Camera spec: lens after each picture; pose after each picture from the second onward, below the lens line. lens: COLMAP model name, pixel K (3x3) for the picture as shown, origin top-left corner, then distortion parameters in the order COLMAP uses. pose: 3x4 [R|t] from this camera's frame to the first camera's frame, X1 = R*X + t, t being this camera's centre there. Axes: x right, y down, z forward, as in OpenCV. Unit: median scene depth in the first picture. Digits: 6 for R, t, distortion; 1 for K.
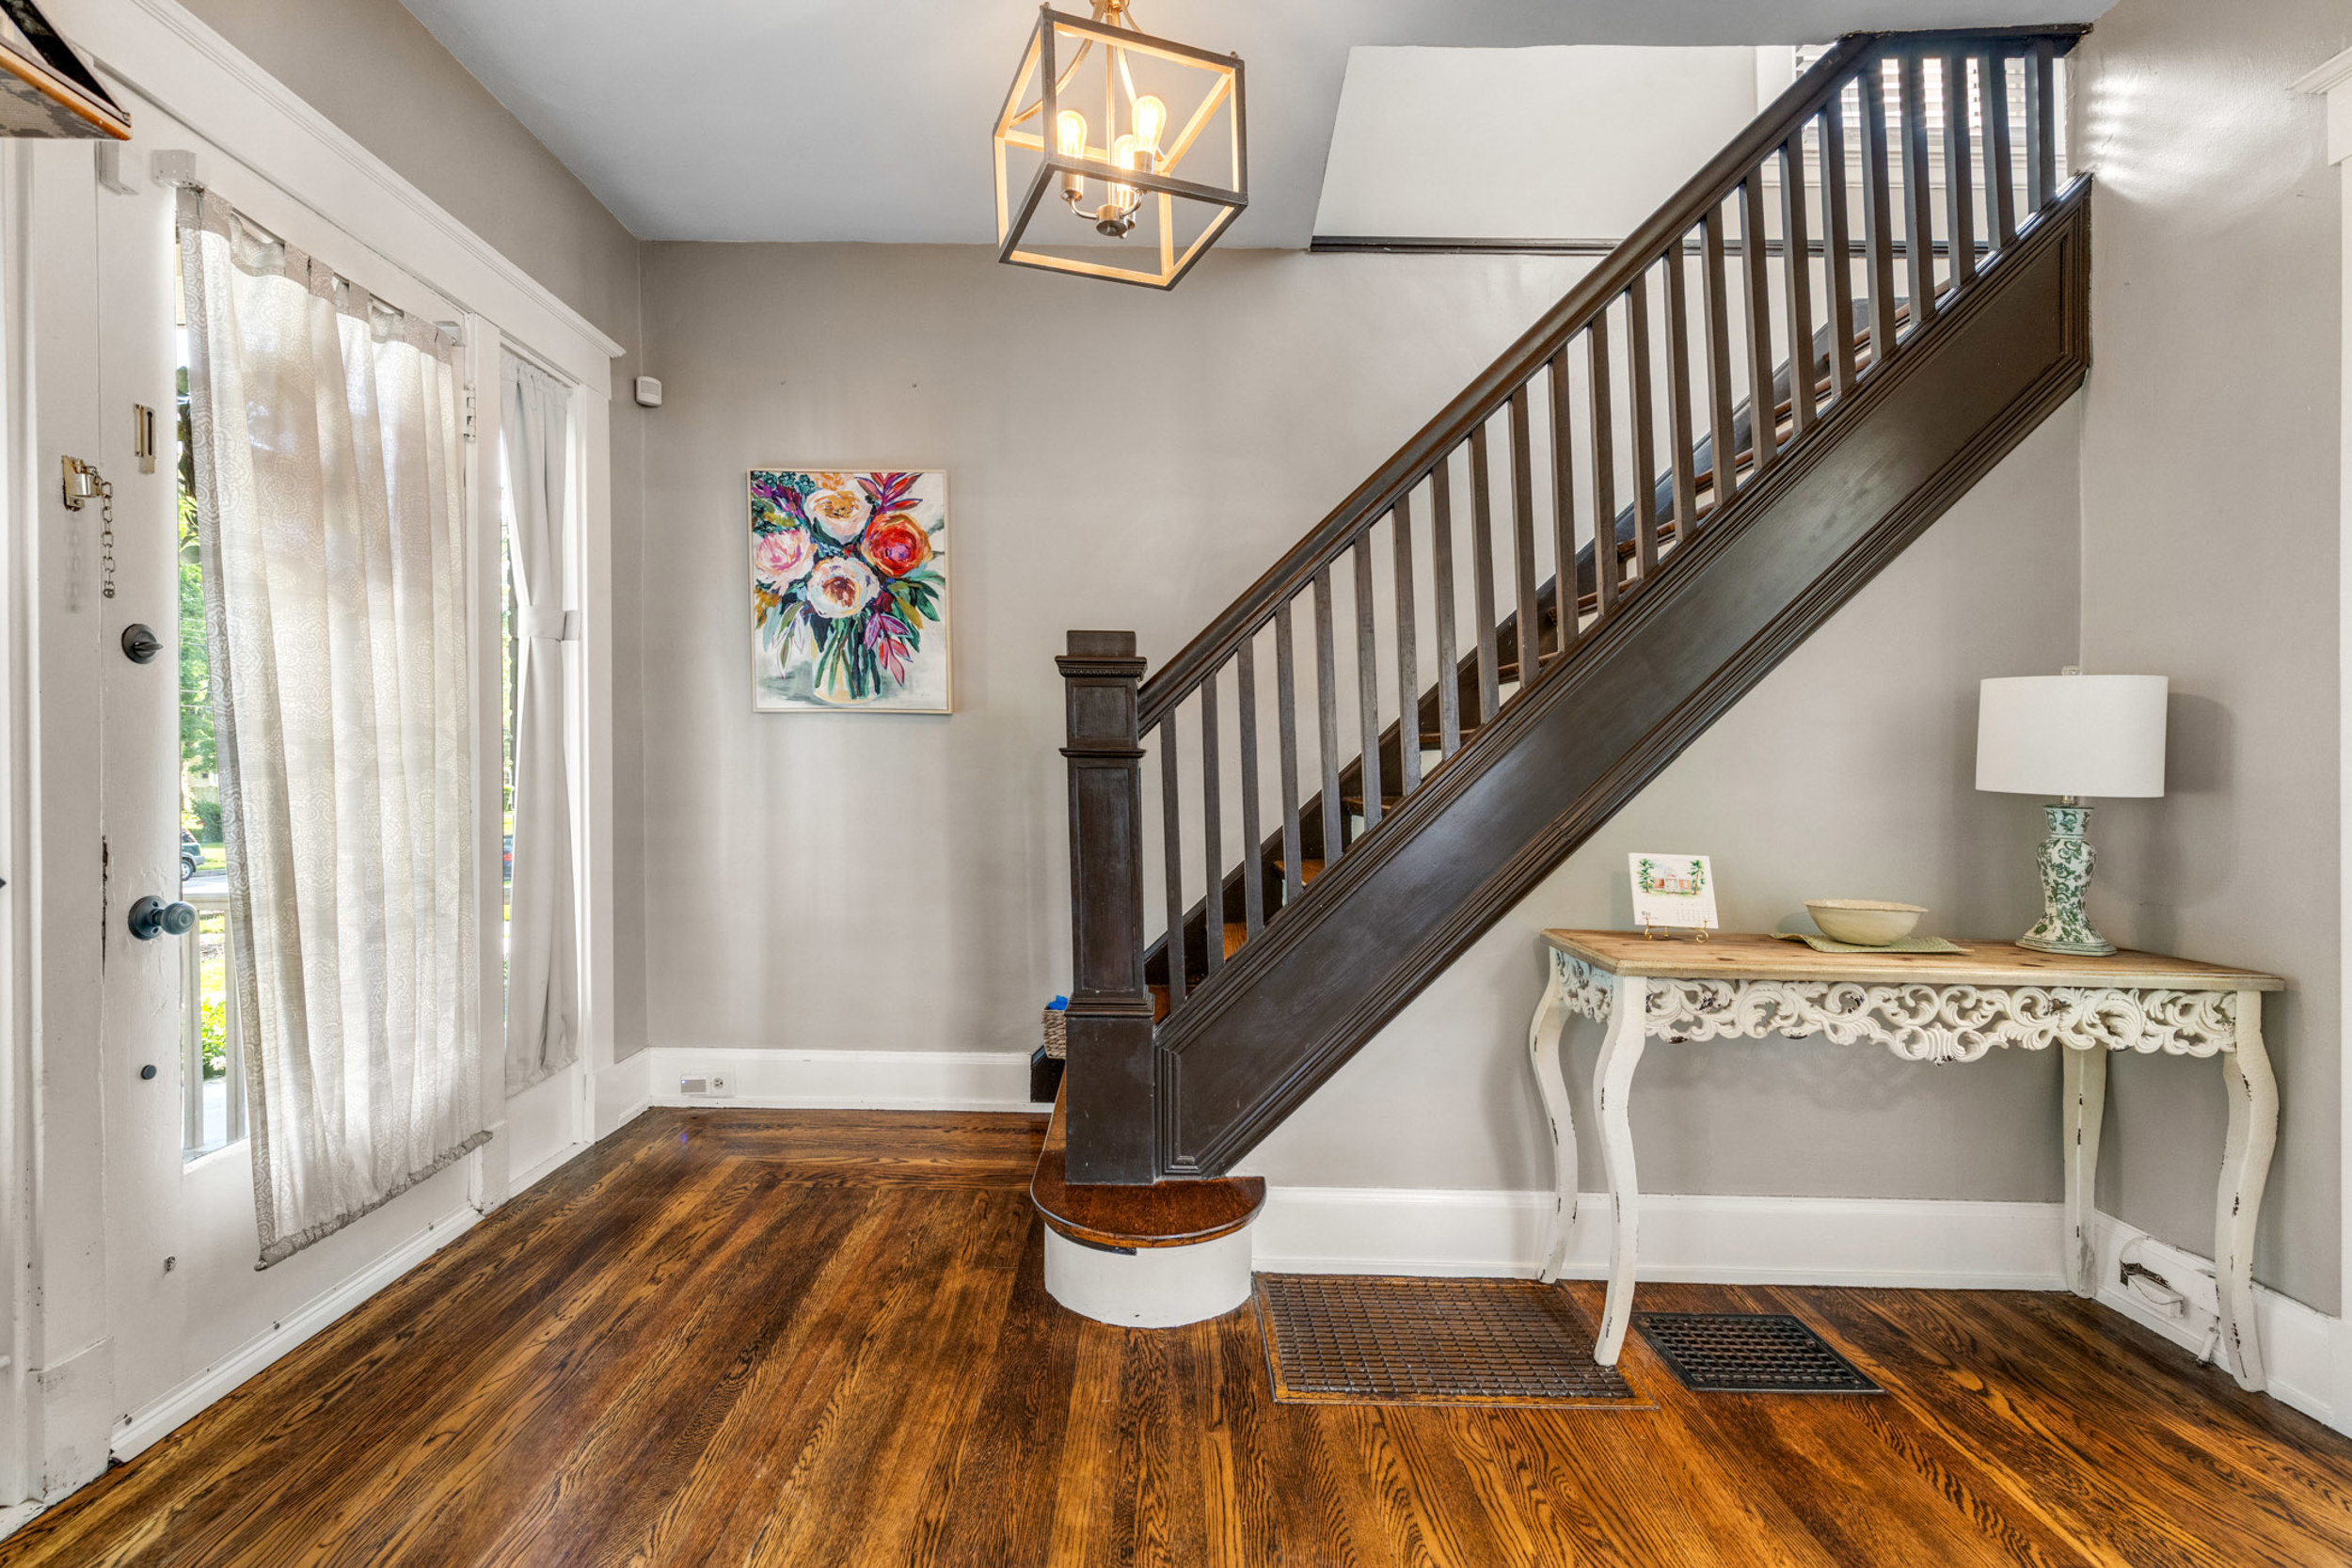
lens RADIAL K [[1050.0, 0, 1131.3], [0, 1050.0, 784.2], [0, 0, 1]] dist [0.007978, -0.004161]
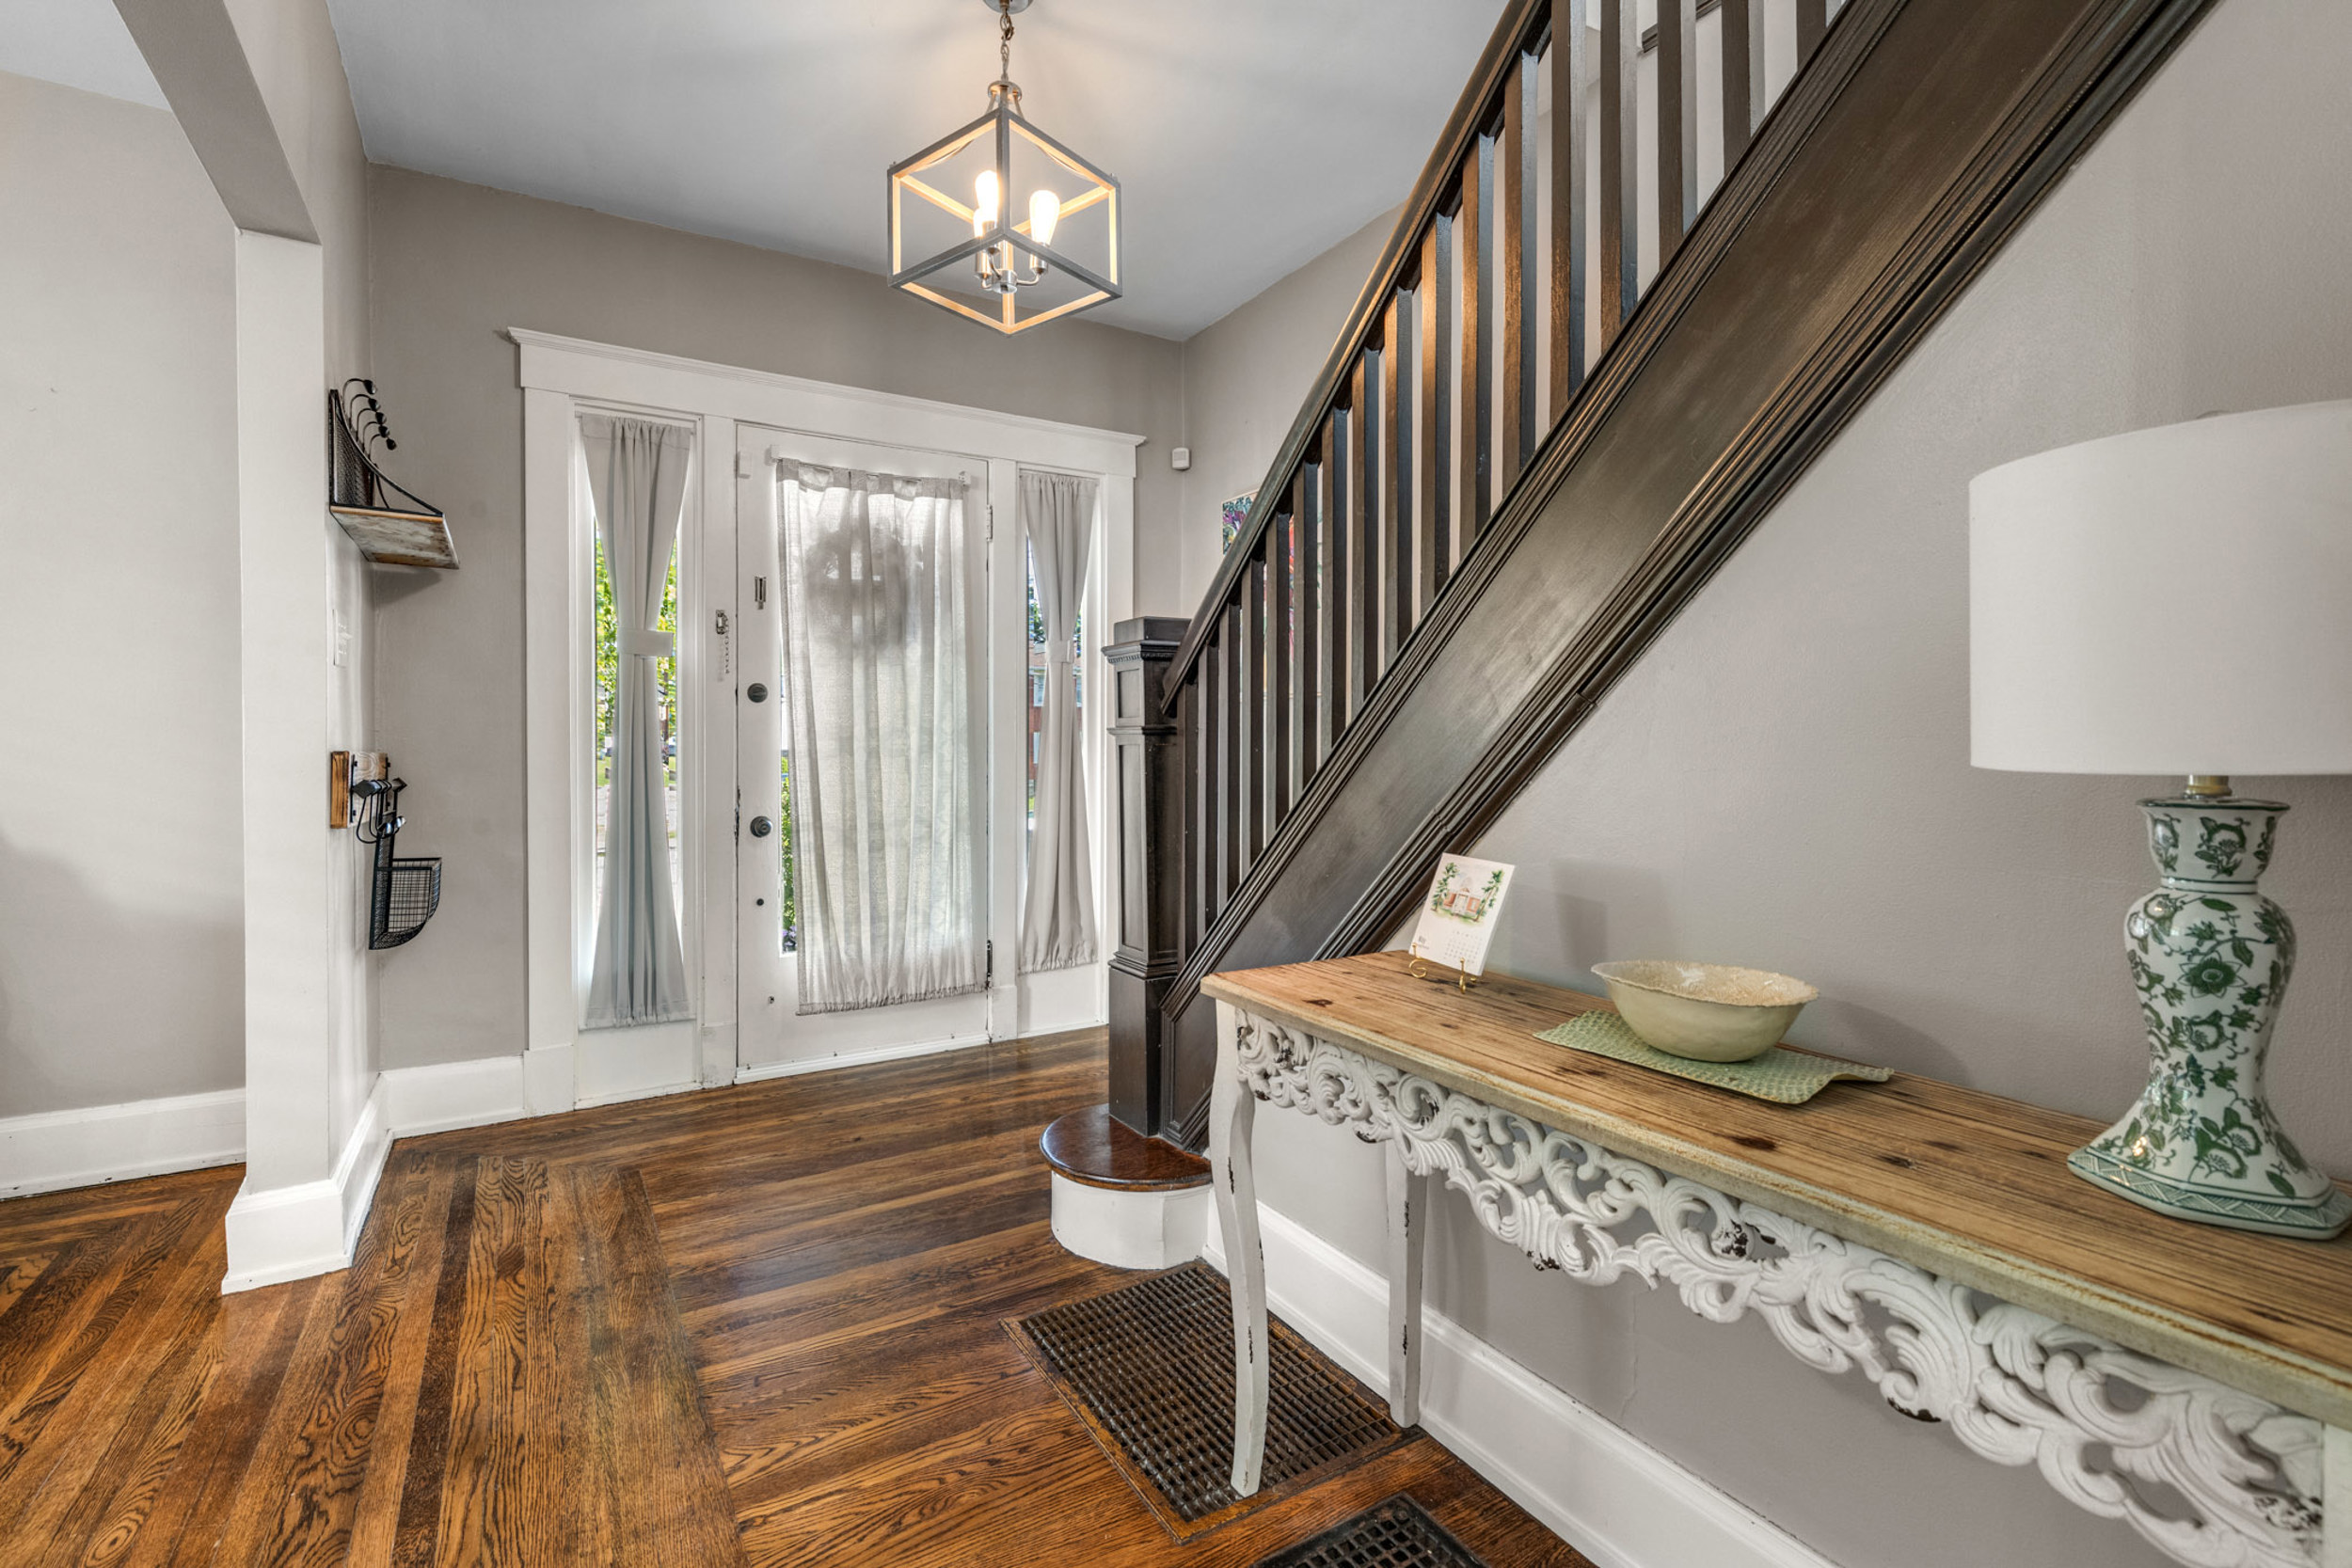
lens RADIAL K [[1050.0, 0, 1167.7], [0, 1050.0, 769.3], [0, 0, 1]] dist [0.007978, -0.004161]
pose [[0.525434, 0.001996, -0.850832, 1.123236], [-0.002268, 0.999997, 0.000945, 0.011051], [0.850831, 0.001433, 0.525437, 0.554035]]
